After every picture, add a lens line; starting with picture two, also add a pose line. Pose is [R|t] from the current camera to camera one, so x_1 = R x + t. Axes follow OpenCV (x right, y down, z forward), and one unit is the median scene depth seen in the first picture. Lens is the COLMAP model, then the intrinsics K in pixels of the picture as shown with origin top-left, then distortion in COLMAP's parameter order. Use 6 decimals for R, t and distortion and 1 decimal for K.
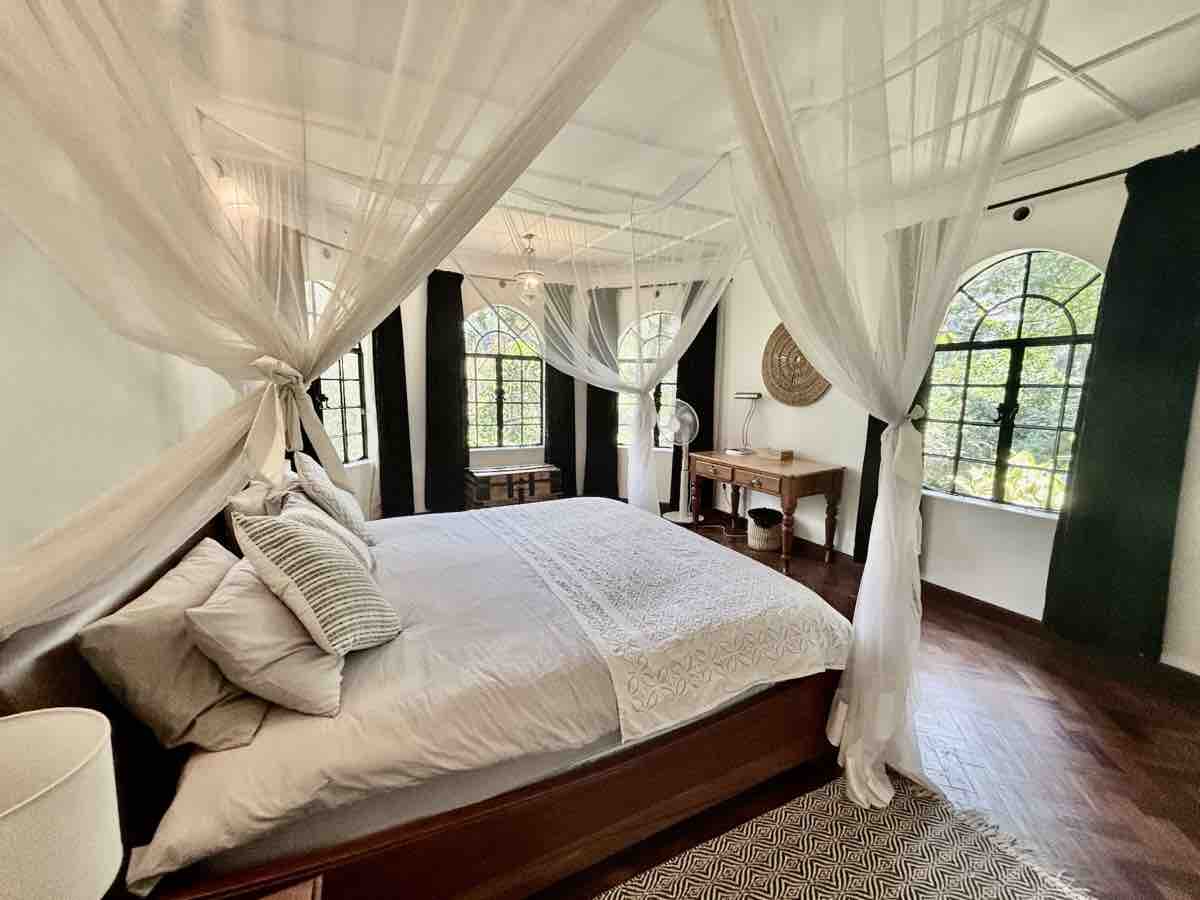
lens RADIAL K [[490.3, 0, 599.1], [0, 490.3, 456.6], [0, 0, 1]] dist [0.013298, -0.000188]
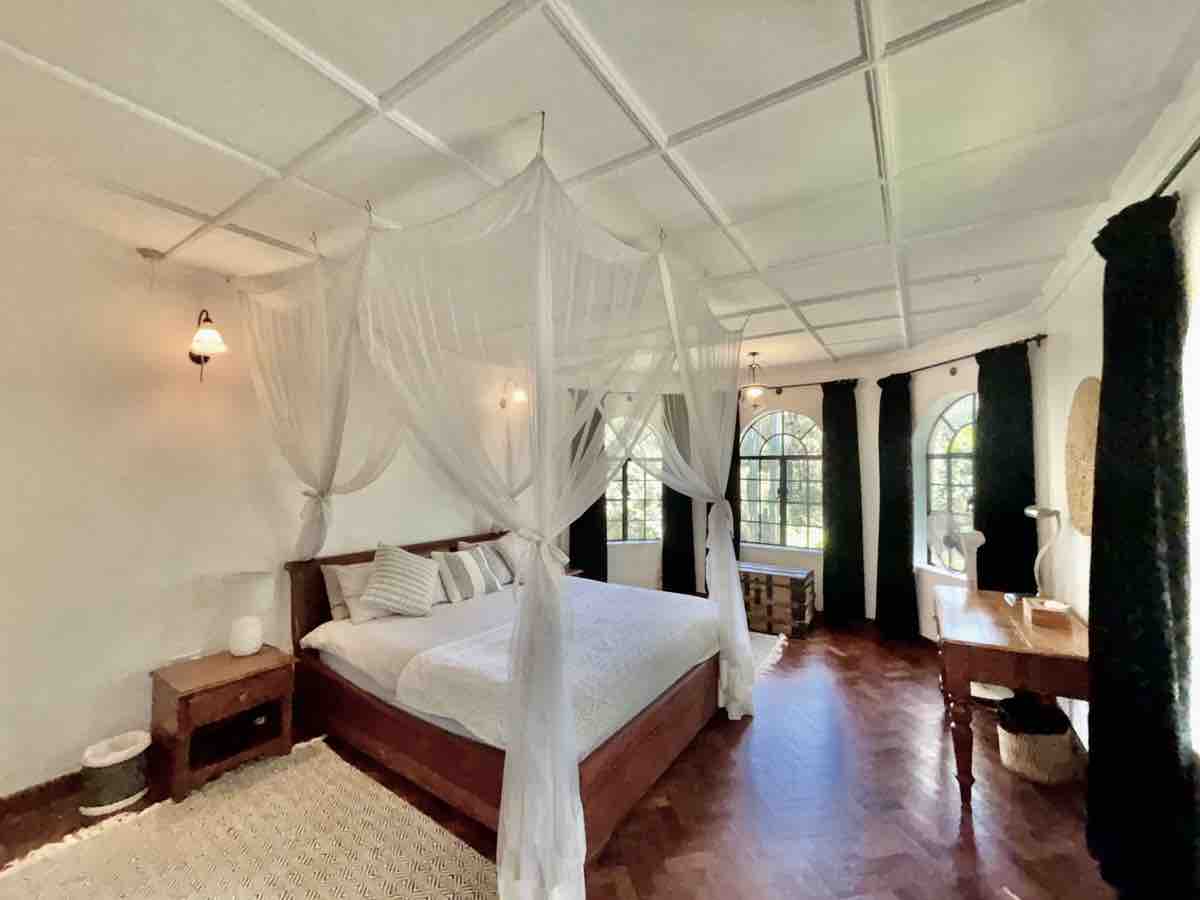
lens RADIAL K [[490.3, 0, 599.1], [0, 490.3, 456.6], [0, 0, 1]] dist [0.013298, -0.000188]
pose [[0.469622, -0.032891, -0.882255, 0.592701], [-0.126517, 0.986485, -0.104122, -0.056694], [0.873756, 0.160518, 0.459113, 0.207187]]
